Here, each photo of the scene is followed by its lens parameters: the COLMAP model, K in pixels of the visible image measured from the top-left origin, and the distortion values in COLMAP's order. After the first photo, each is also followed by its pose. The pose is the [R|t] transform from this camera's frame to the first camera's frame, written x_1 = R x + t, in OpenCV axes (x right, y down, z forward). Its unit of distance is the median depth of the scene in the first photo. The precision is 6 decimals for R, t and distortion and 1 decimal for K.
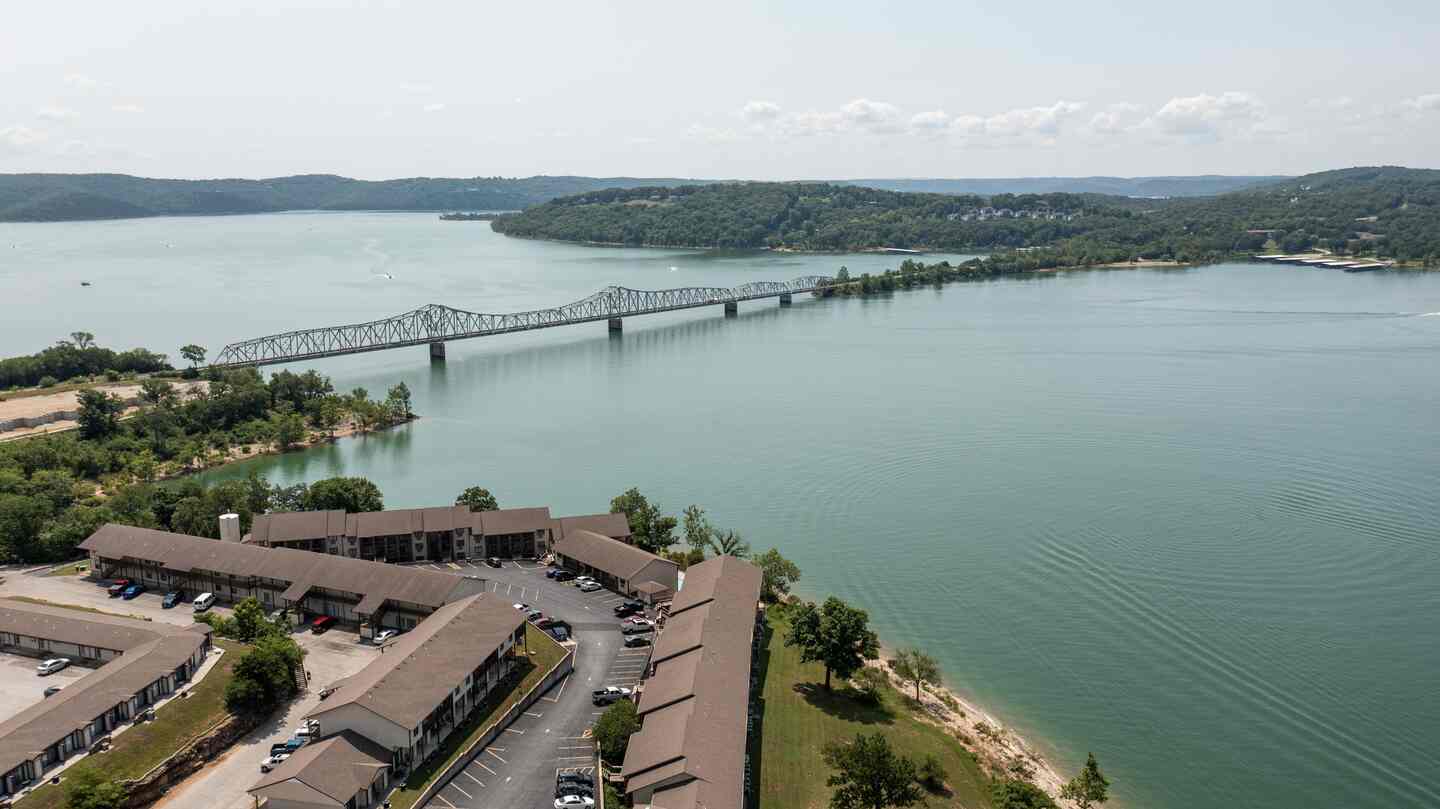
lens RADIAL K [[1128.6, 0, 720.0], [0, 1128.6, 404.5], [0, 0, 1]] dist [-0.000173, 0.005341]
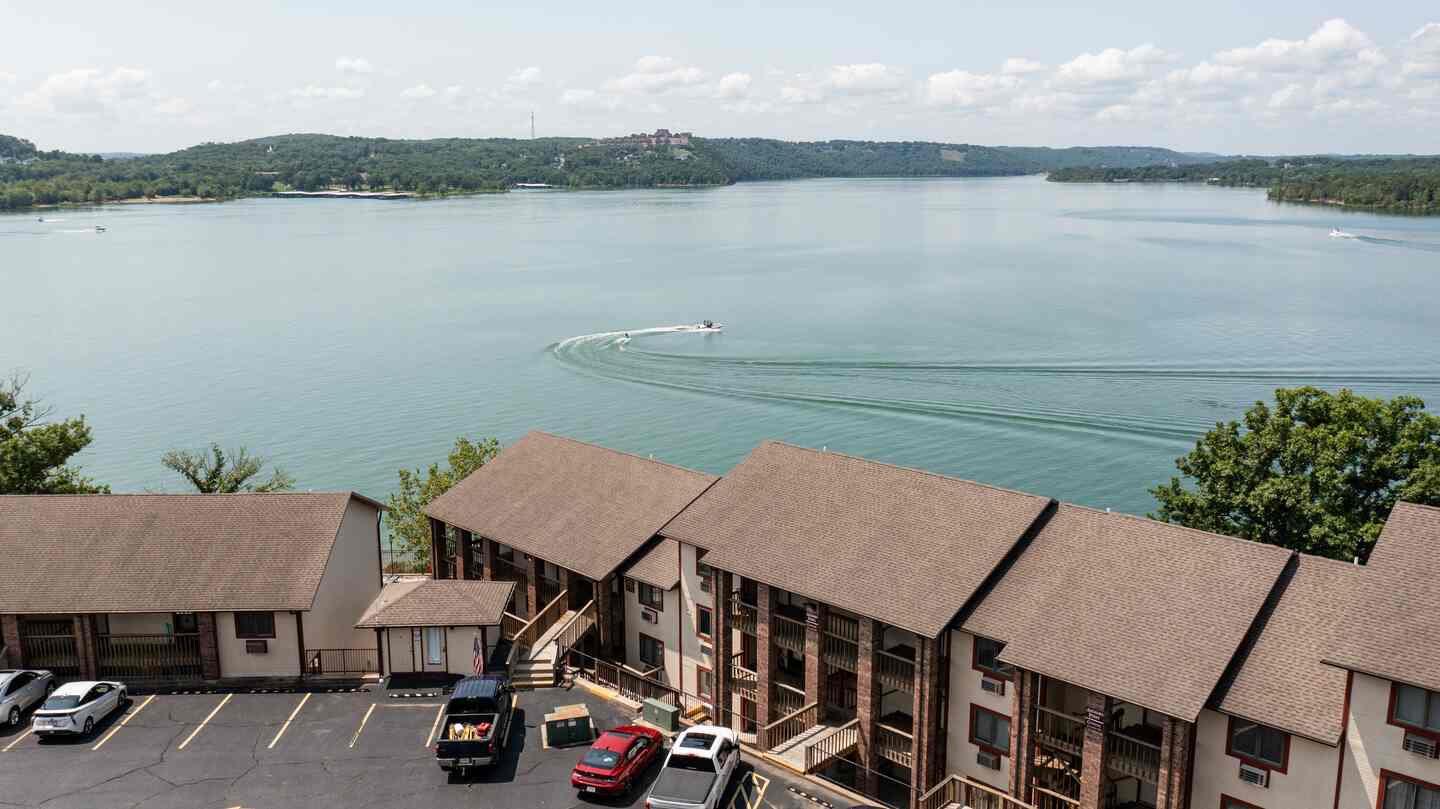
lens RADIAL K [[1128.6, 0, 720.0], [0, 1128.6, 404.5], [0, 0, 1]] dist [-0.000173, 0.005341]
pose [[0.632271, -0.152080, 0.759674, -0.031258], [0.140870, 0.986767, 0.080297, 0.019043], [-0.761832, 0.056246, 0.645328, 0.136035]]
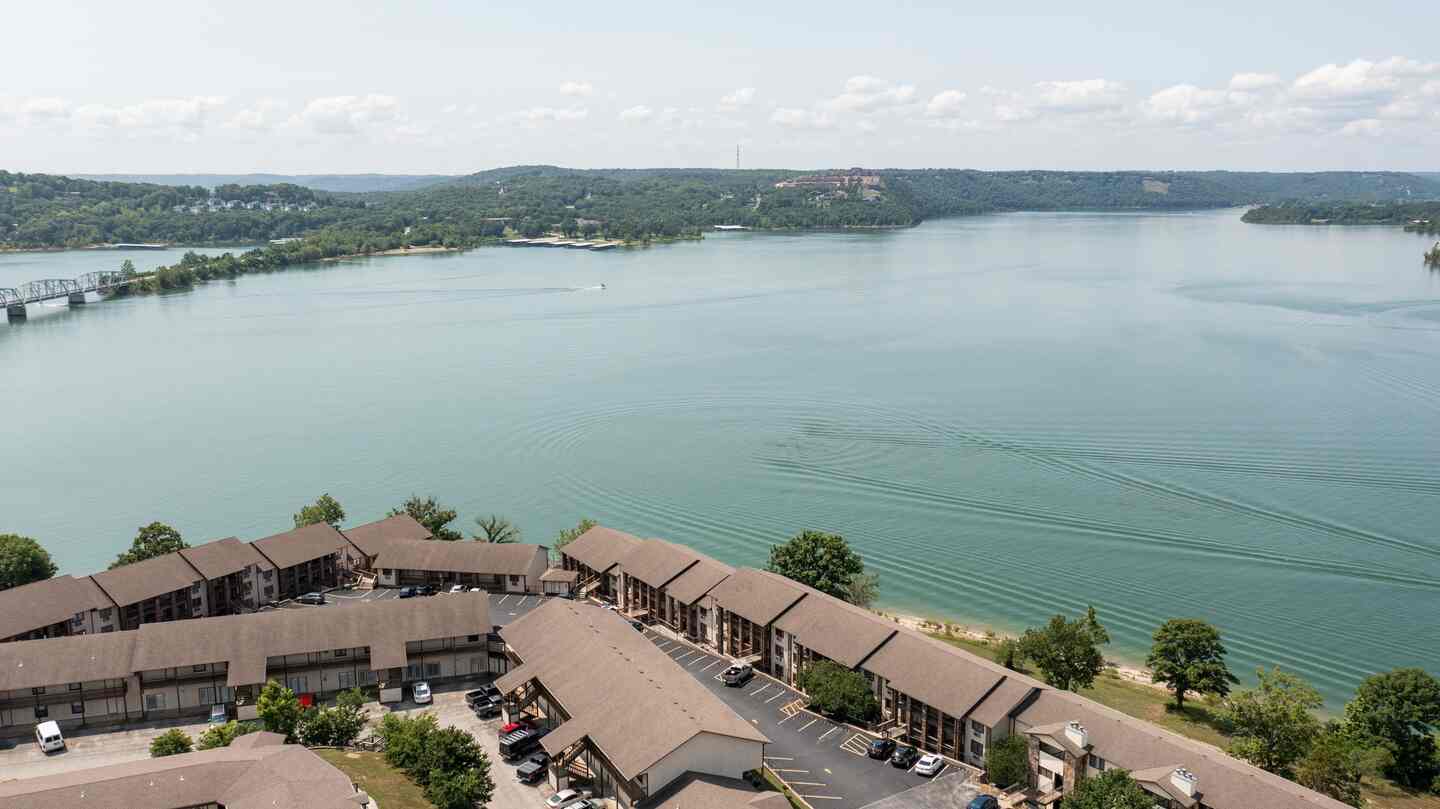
lens RADIAL K [[1128.6, 0, 720.0], [0, 1128.6, 404.5], [0, 0, 1]] dist [-0.000173, 0.005341]
pose [[0.762080, -0.117582, 0.636718, -0.082920], [0.116805, 0.992205, 0.043427, 0.001753], [-0.636861, 0.041276, 0.769873, 0.043371]]
